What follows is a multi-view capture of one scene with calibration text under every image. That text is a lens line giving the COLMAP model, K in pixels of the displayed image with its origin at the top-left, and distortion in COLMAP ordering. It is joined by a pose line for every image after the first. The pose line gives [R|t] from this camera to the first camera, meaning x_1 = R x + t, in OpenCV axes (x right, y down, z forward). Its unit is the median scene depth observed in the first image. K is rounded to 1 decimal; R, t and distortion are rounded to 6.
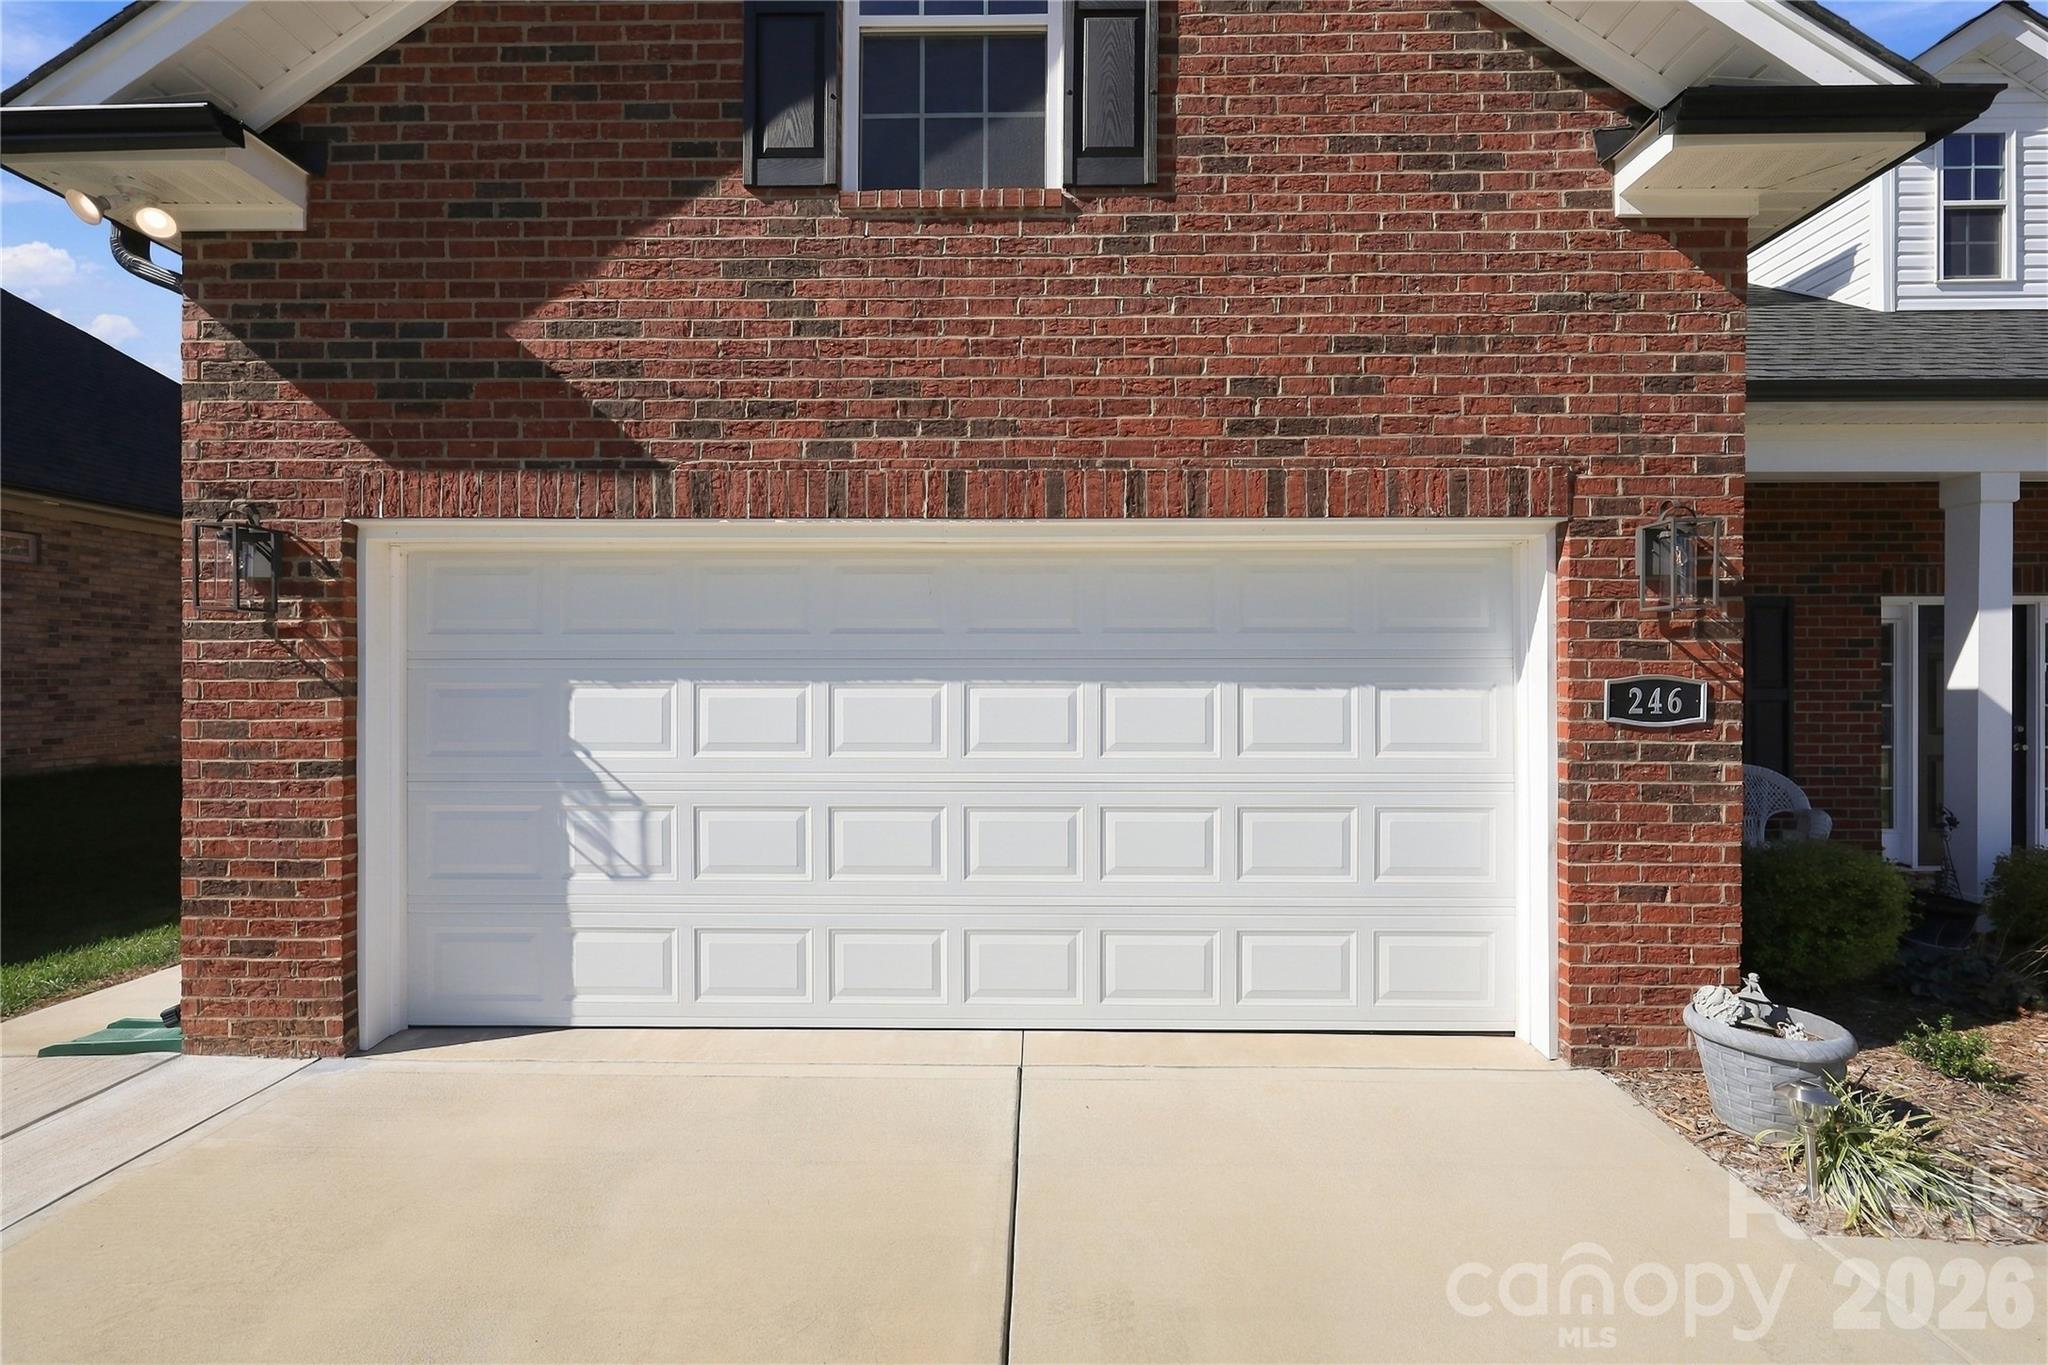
lens RADIAL K [[831.7, 0, 1024.0], [0, 831.7, 682.5], [0, 0, 1]] dist [-0.001025, 0.000487]
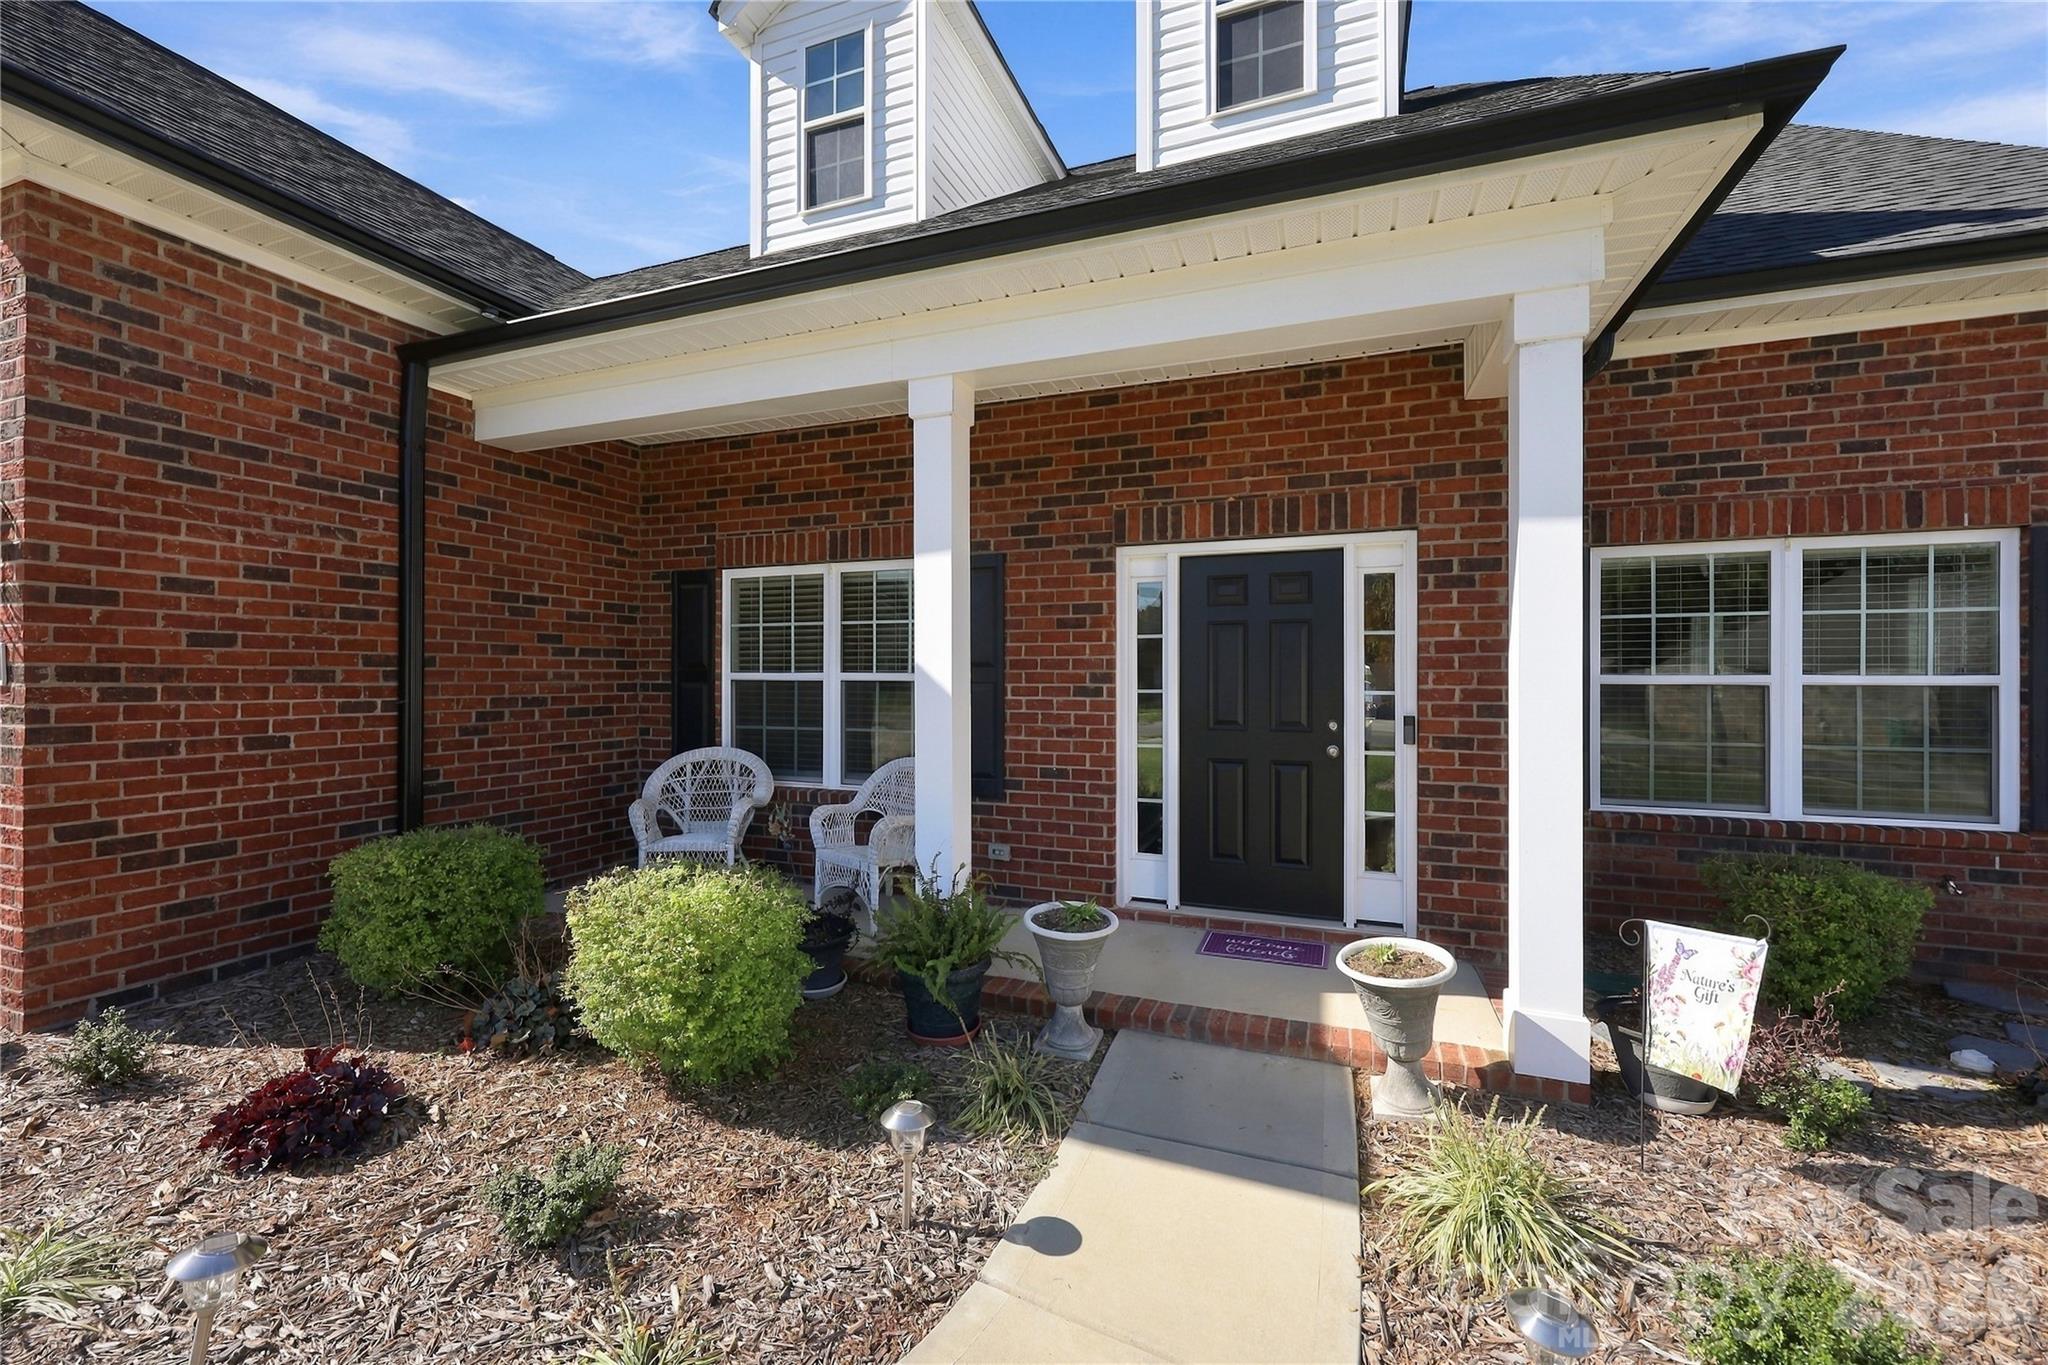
lens RADIAL K [[831.7, 0, 1024.0], [0, 831.7, 682.5], [0, 0, 1]] dist [-0.001025, 0.000487]
pose [[0.940611, 0.003359, -0.339469, 1.213296], [-0.002010, 0.999989, 0.004325, 0.017617], [0.339480, -0.003386, 0.940607, 0.251886]]
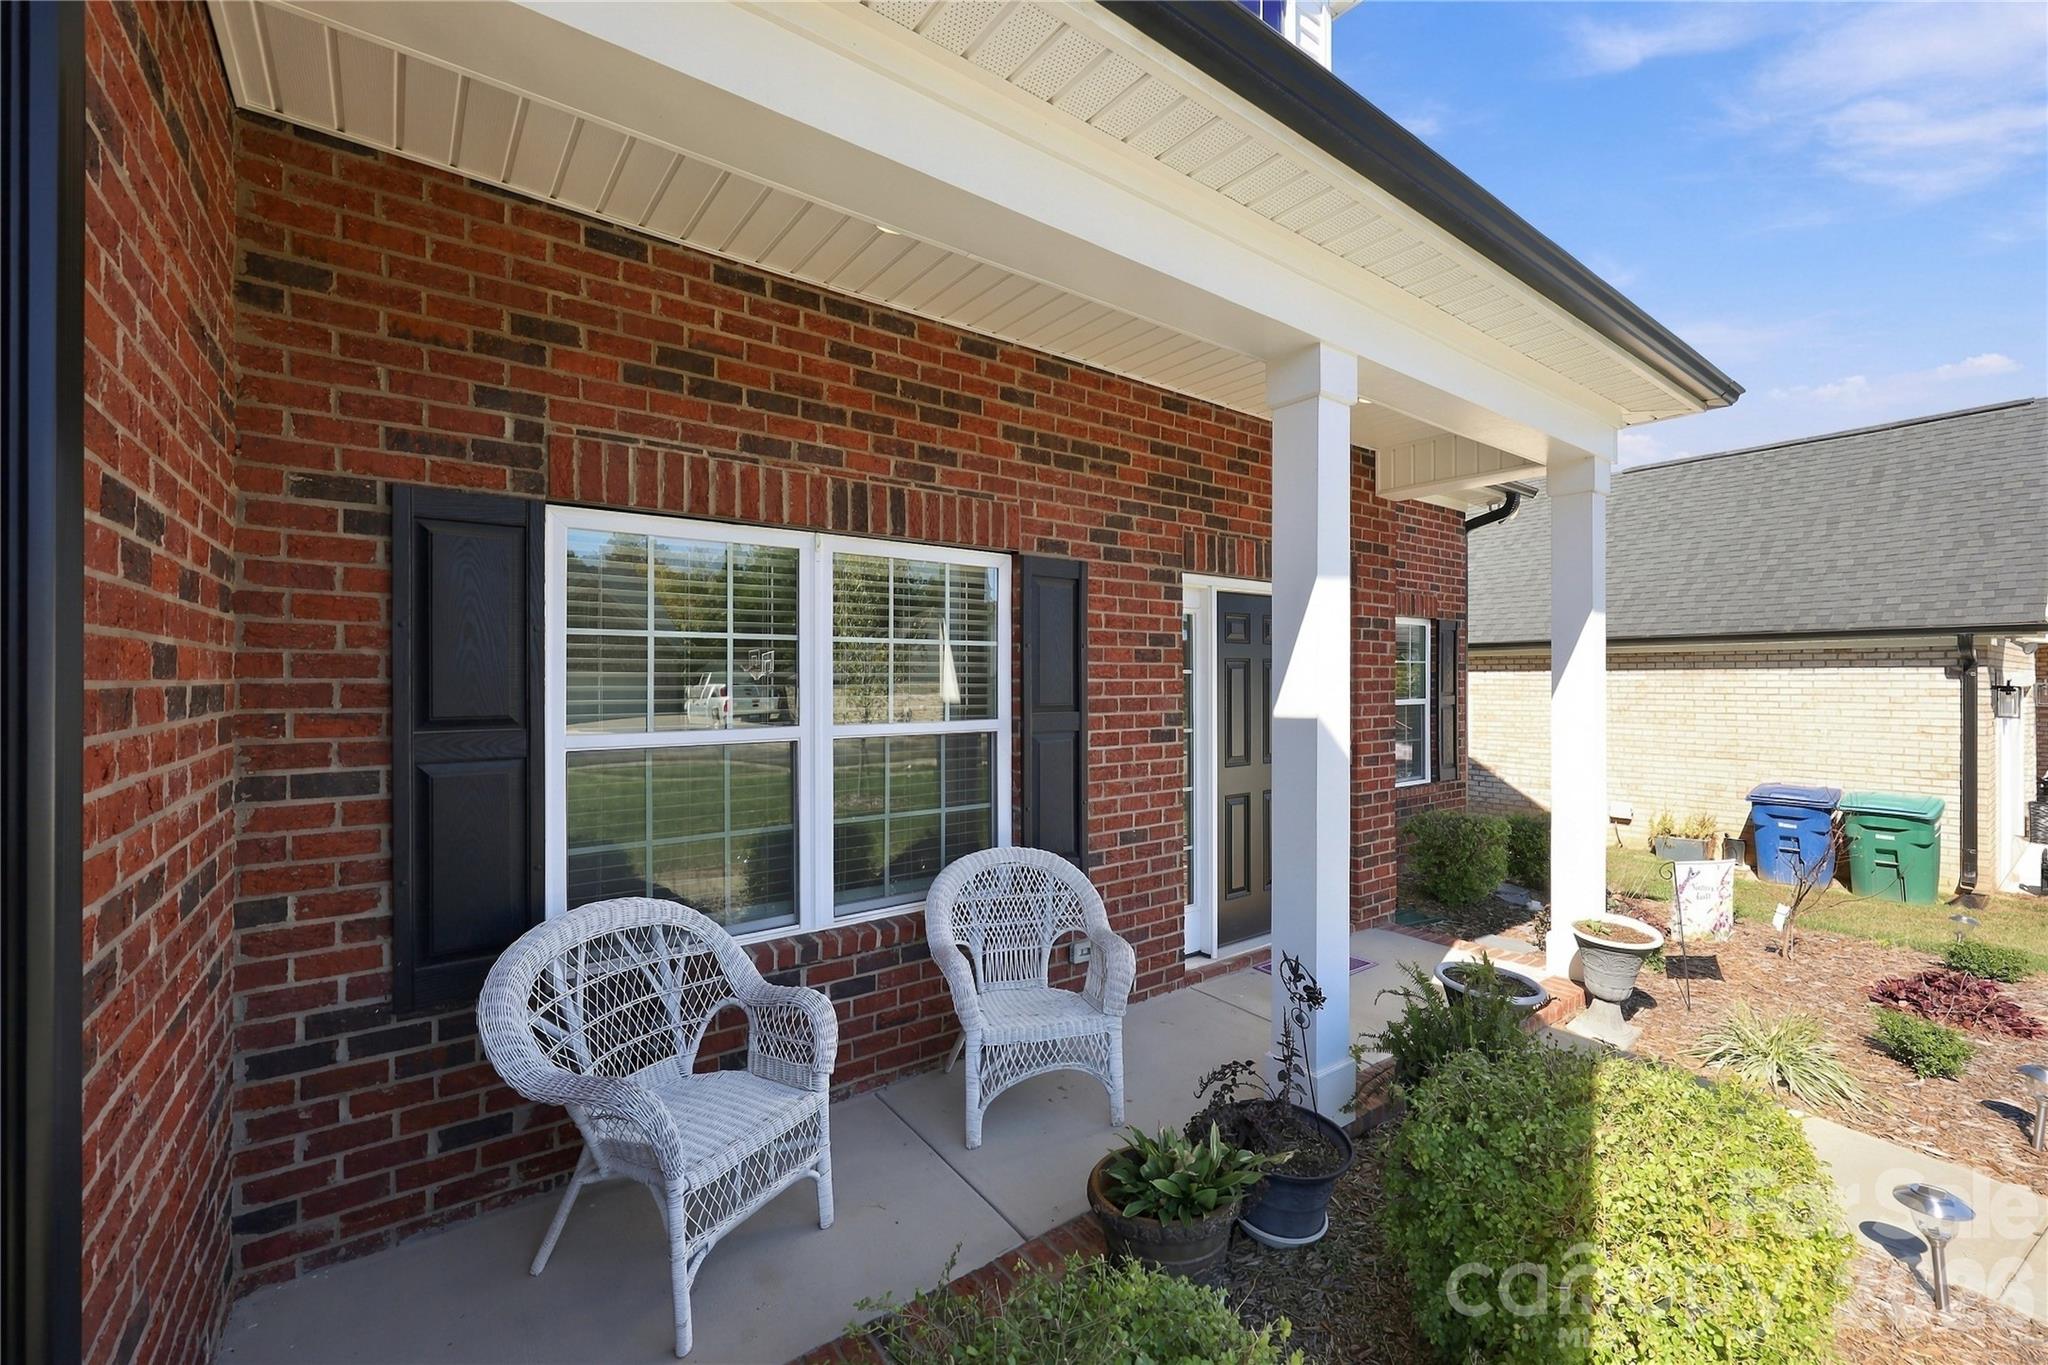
lens RADIAL K [[831.7, 0, 1024.0], [0, 831.7, 682.5], [0, 0, 1]] dist [-0.001025, 0.000487]
pose [[0.794584, -0.001275, 0.607153, 0.512720], [0.003570, 0.999990, -0.002573, -0.012270], [-0.607144, 0.004212, 0.794581, 0.536776]]
